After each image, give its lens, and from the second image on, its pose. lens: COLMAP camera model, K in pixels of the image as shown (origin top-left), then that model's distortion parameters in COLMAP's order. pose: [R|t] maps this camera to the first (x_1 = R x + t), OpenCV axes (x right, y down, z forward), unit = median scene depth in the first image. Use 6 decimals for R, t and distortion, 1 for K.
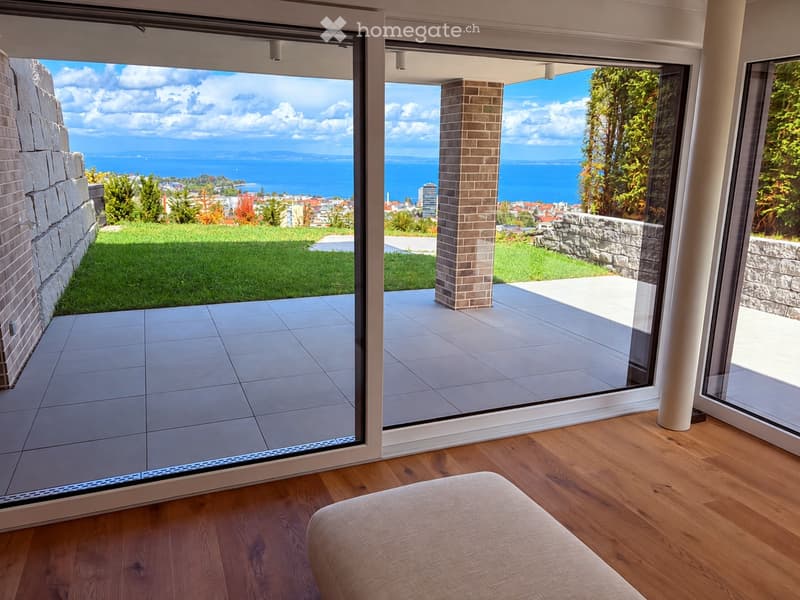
lens RADIAL K [[600.1, 0, 403.0], [0, 600.1, 297.8], [0, 0, 1]] dist [0.065615, -0.088298]
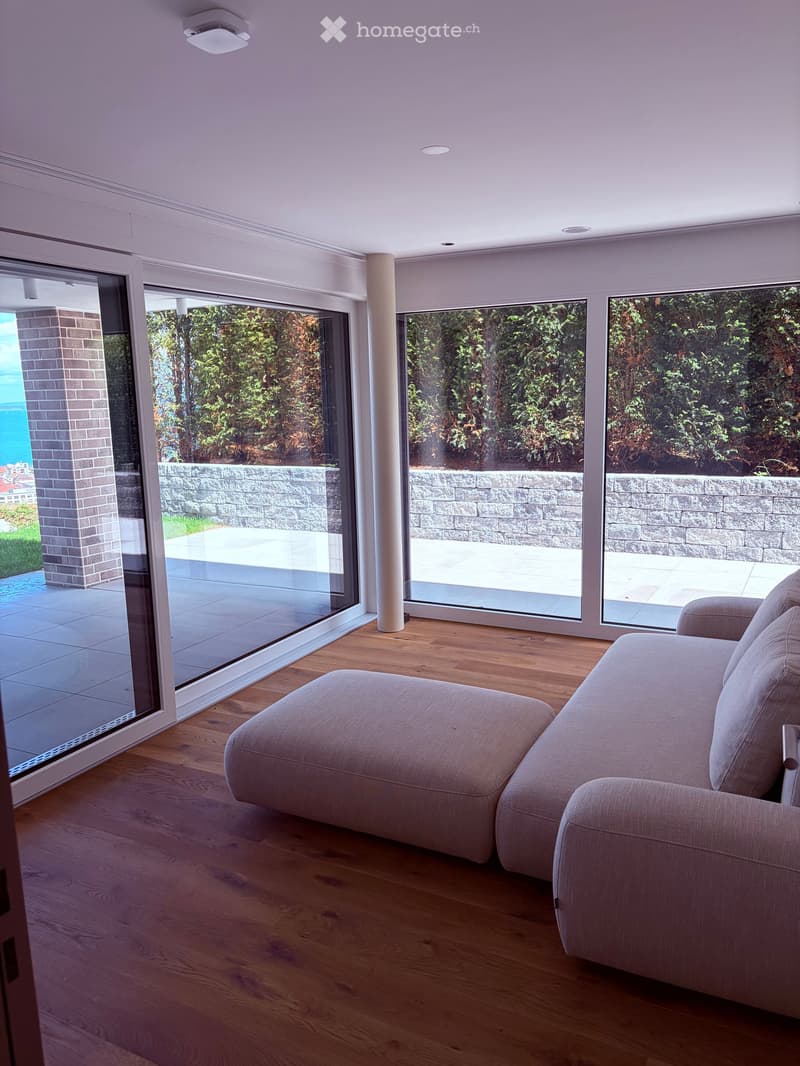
lens RADIAL K [[799.7, 0, 398.6], [0, 799.7, 528.0], [0, 0, 1]] dist [0.065615, -0.088298]
pose [[0.768461, -0.139020, 0.624613, -0.258658], [0.180664, 0.983539, -0.003365, 0.020410], [-0.613864, 0.115431, 0.780927, -0.107416]]
